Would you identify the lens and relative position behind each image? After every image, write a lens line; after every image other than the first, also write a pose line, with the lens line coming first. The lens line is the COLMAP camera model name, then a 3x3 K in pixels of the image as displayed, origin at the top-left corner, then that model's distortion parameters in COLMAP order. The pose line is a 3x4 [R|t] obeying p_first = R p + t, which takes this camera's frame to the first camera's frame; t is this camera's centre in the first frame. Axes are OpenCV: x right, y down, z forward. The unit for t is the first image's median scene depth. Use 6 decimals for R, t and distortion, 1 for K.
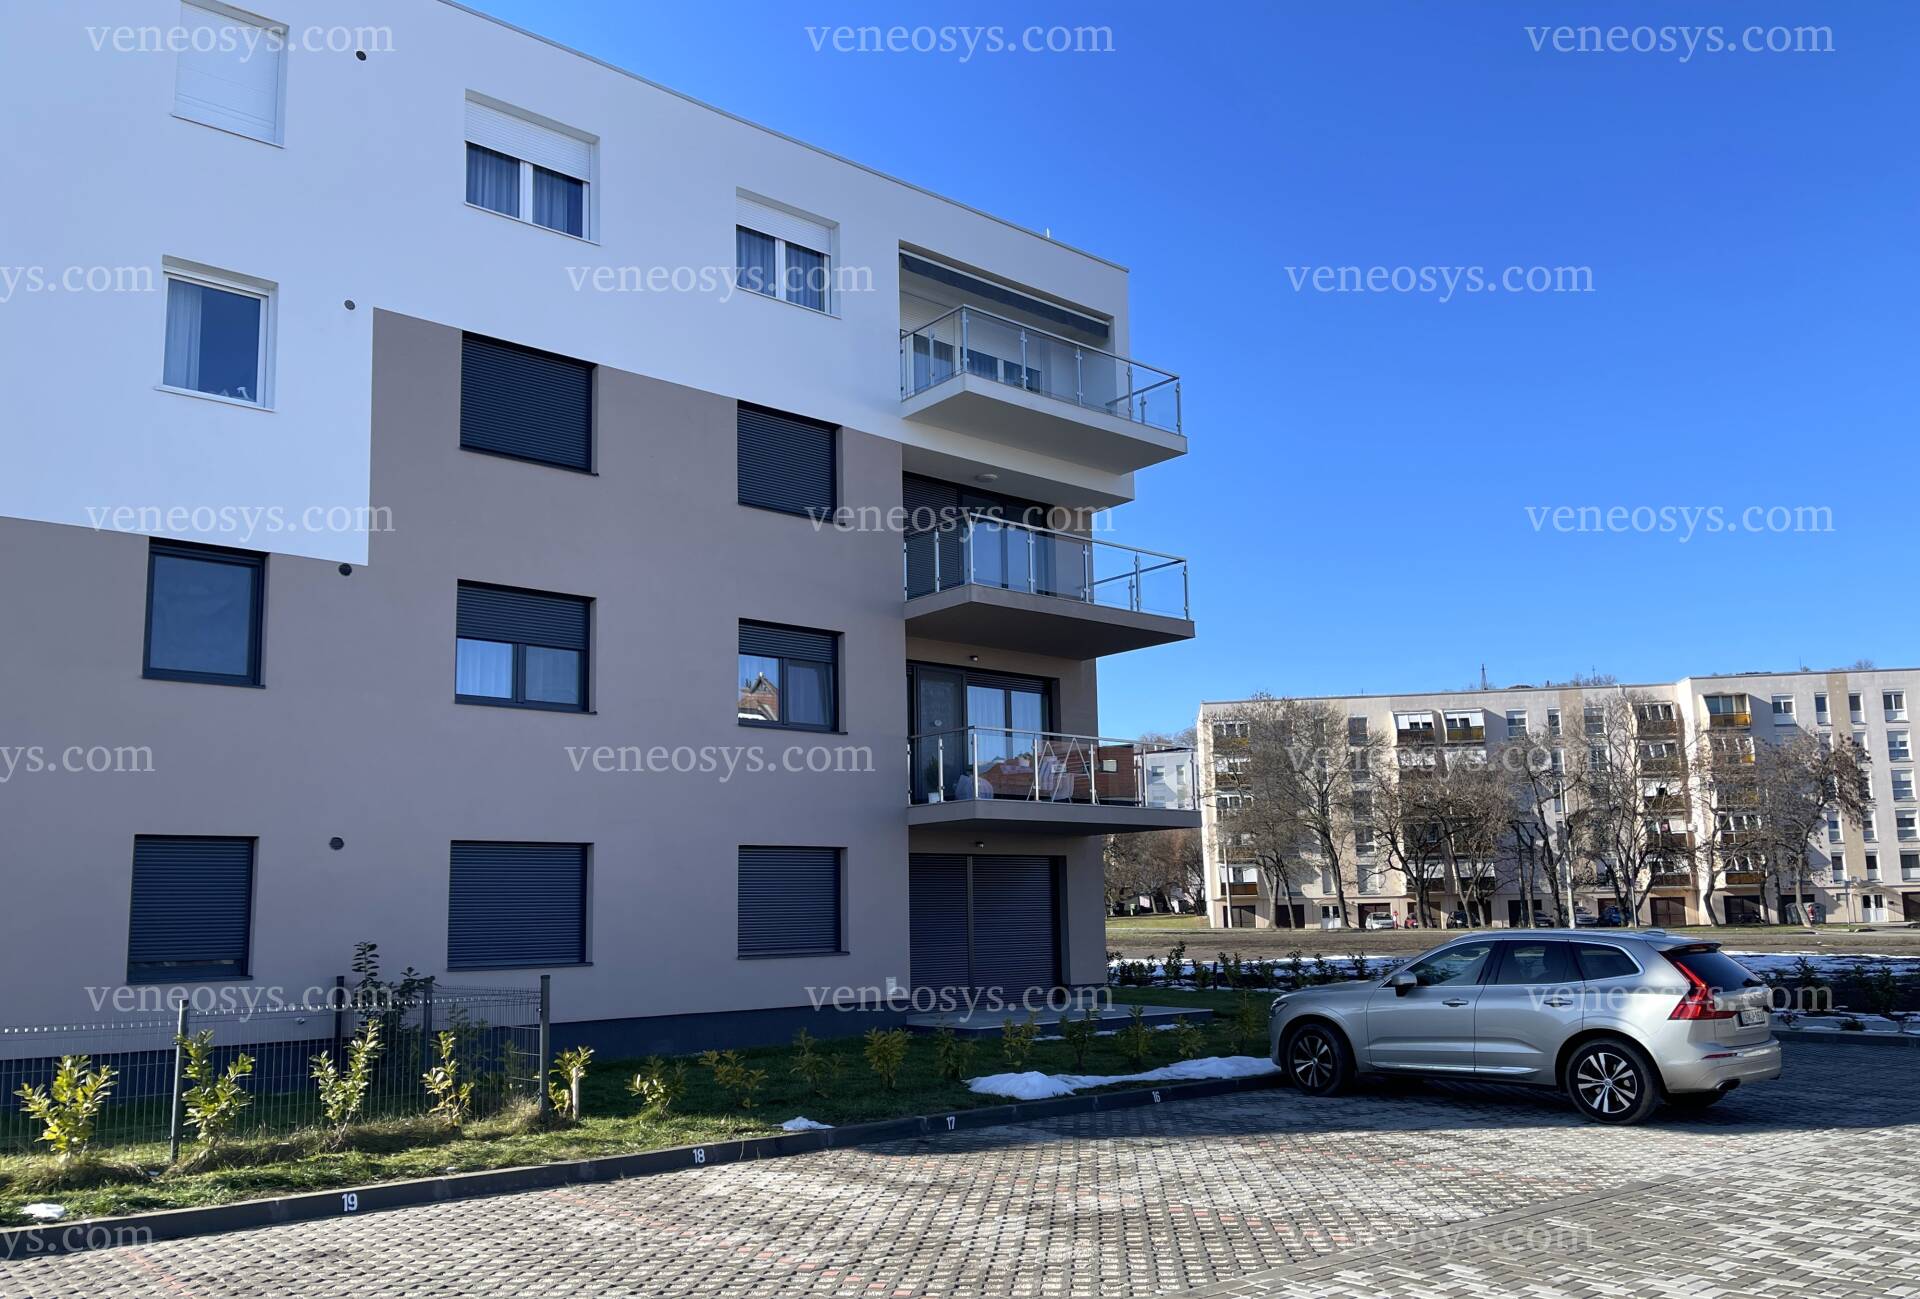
lens RADIAL K [[1533.0, 0, 972.4], [0, 1533.0, 664.1], [0, 0, 1]] dist [0.011136, -0.008079]
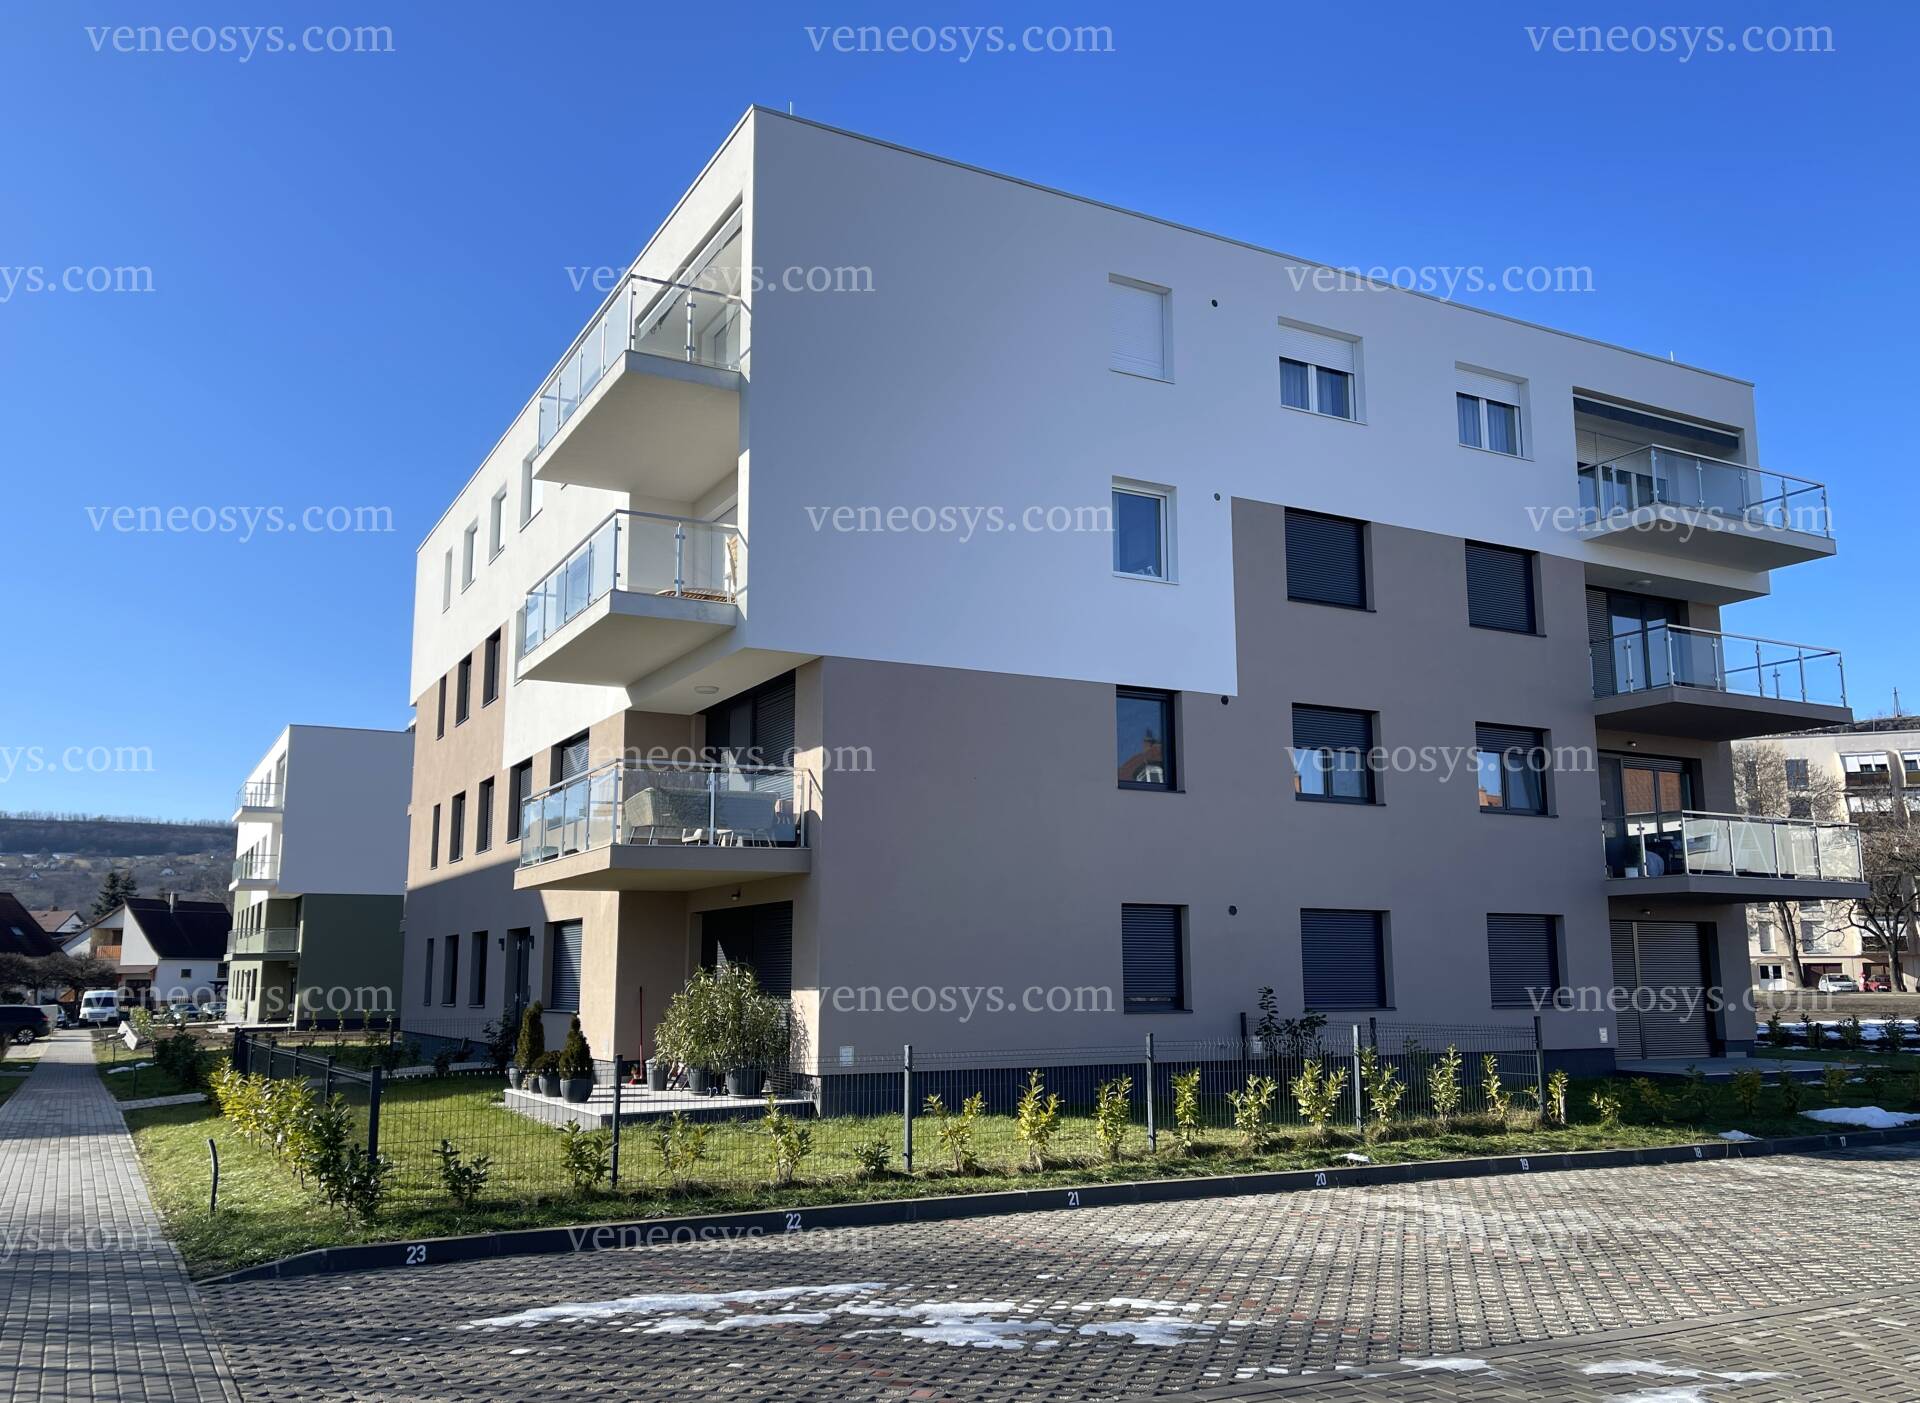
lens RADIAL K [[1556.5, 0, 953.1], [0, 1556.5, 686.7], [0, 0, 1]] dist [0.018285, -0.000082]
pose [[0.973455, -0.020576, -0.227952, -0.274839], [0.017820, 0.999741, -0.014140, -0.048331], [0.228184, 0.009702, 0.973570, -0.286294]]
